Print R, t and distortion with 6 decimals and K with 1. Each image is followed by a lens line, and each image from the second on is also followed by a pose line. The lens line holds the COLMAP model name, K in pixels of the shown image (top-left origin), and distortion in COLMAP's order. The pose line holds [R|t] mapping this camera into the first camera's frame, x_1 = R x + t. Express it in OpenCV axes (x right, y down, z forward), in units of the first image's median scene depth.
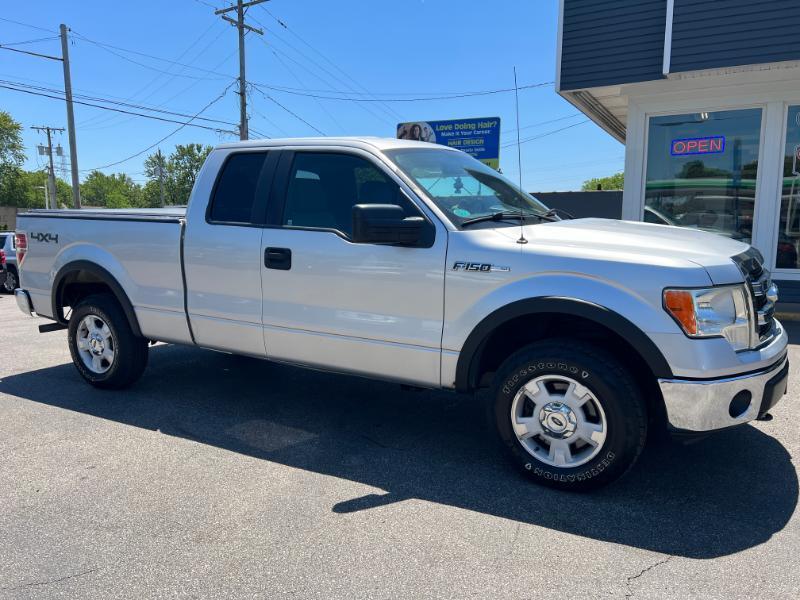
lens RADIAL K [[605.8, 0, 398.1], [0, 605.8, 303.2], [0, 0, 1]] dist [0.050862, -0.059841]
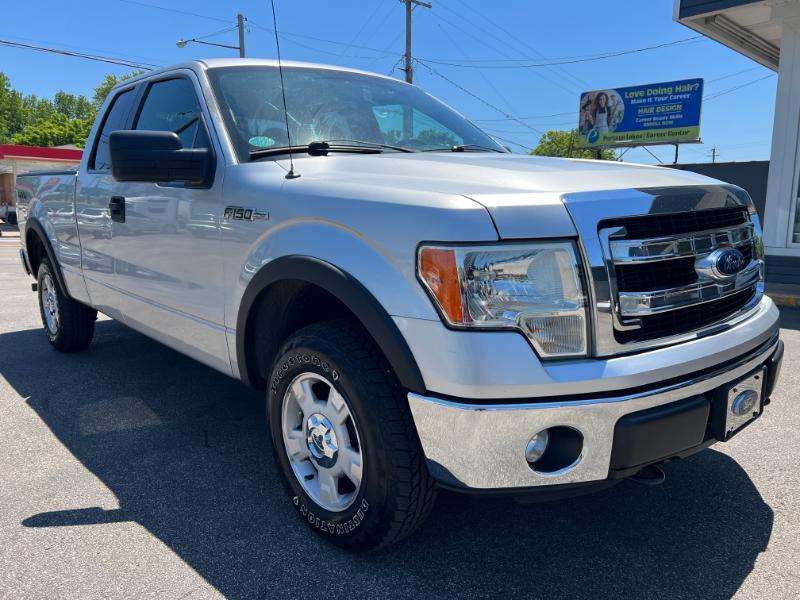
lens RADIAL K [[605.8, 0, 398.1], [0, 605.8, 303.2], [0, 0, 1]] dist [0.050862, -0.059841]
pose [[0.947901, 0.051036, -0.314449, 0.364607], [-0.042019, 0.998490, 0.035392, 0.008140], [0.315780, -0.020335, 0.948614, 0.257875]]
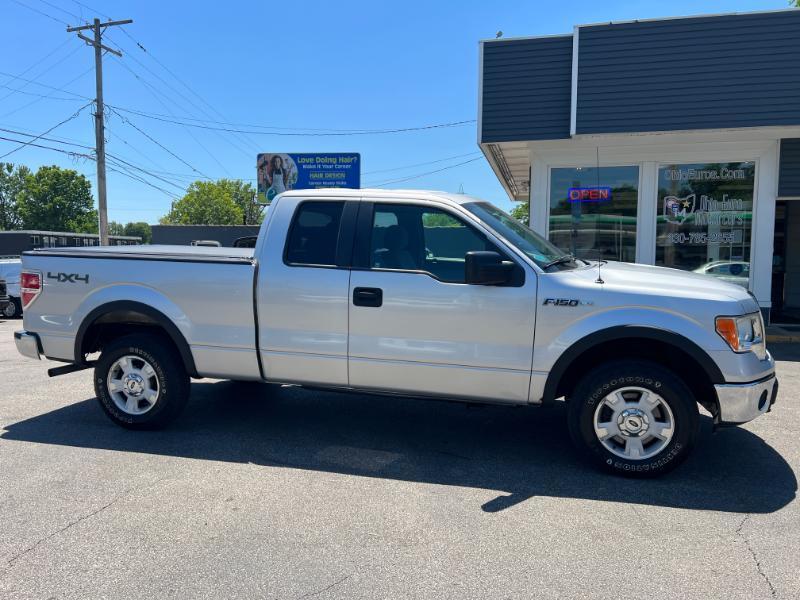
lens RADIAL K [[605.8, 0, 398.1], [0, 605.8, 303.2], [0, 0, 1]] dist [0.050862, -0.059841]
pose [[0.965416, -0.017494, 0.260125, -0.357480], [0.029741, 0.998623, -0.043220, -0.010369], [-0.259011, 0.049461, 0.964607, -0.074683]]
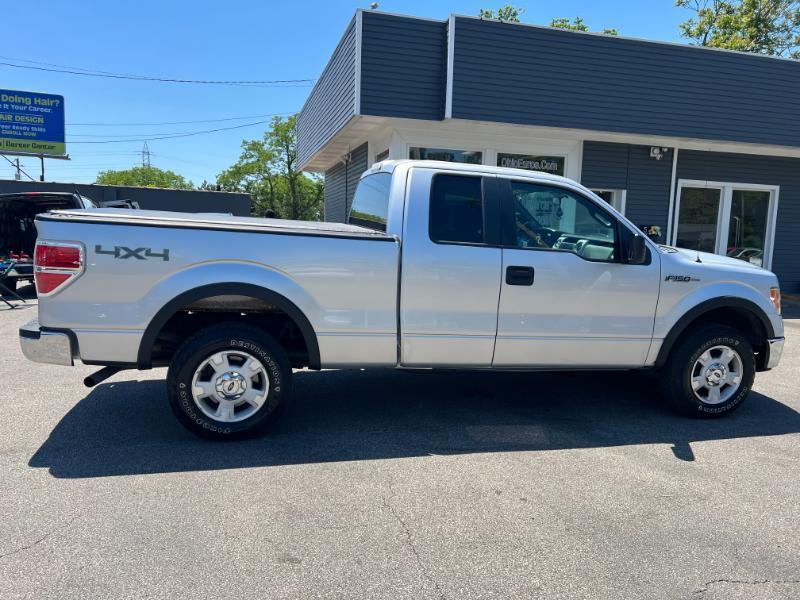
lens RADIAL K [[605.8, 0, 398.1], [0, 605.8, 303.2], [0, 0, 1]] dist [0.050862, -0.059841]
pose [[0.716187, -0.061406, 0.695201, -0.943201], [0.056080, 0.997964, 0.030376, -0.057300], [-0.695651, 0.017232, 0.718173, 0.287402]]
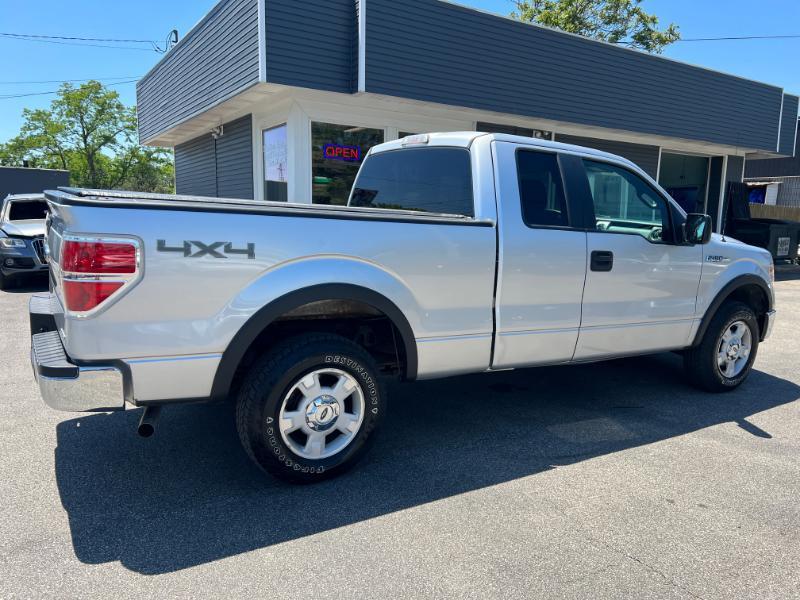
lens RADIAL K [[605.8, 0, 398.1], [0, 605.8, 303.2], [0, 0, 1]] dist [0.050862, -0.059841]
pose [[0.473525, -0.115423, 0.873185, -1.060766], [0.089286, 0.992560, 0.082784, -0.098566], [-0.876243, 0.038763, 0.480308, 0.661876]]
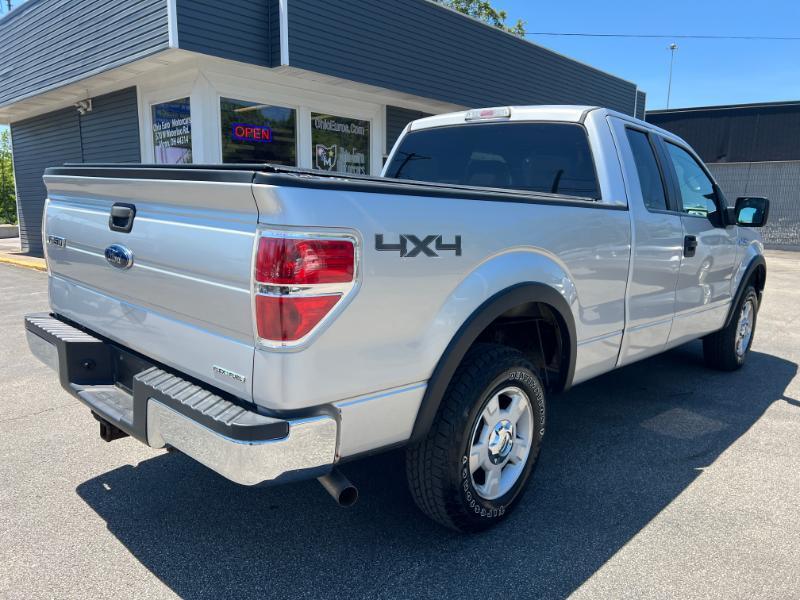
lens RADIAL K [[605.8, 0, 398.1], [0, 605.8, 303.2], [0, 0, 1]] dist [0.050862, -0.059841]
pose [[0.223442, -0.149724, 0.963149, -1.060073], [0.111026, 0.985610, 0.127458, -0.134149], [-0.968373, 0.078455, 0.236850, 1.014134]]
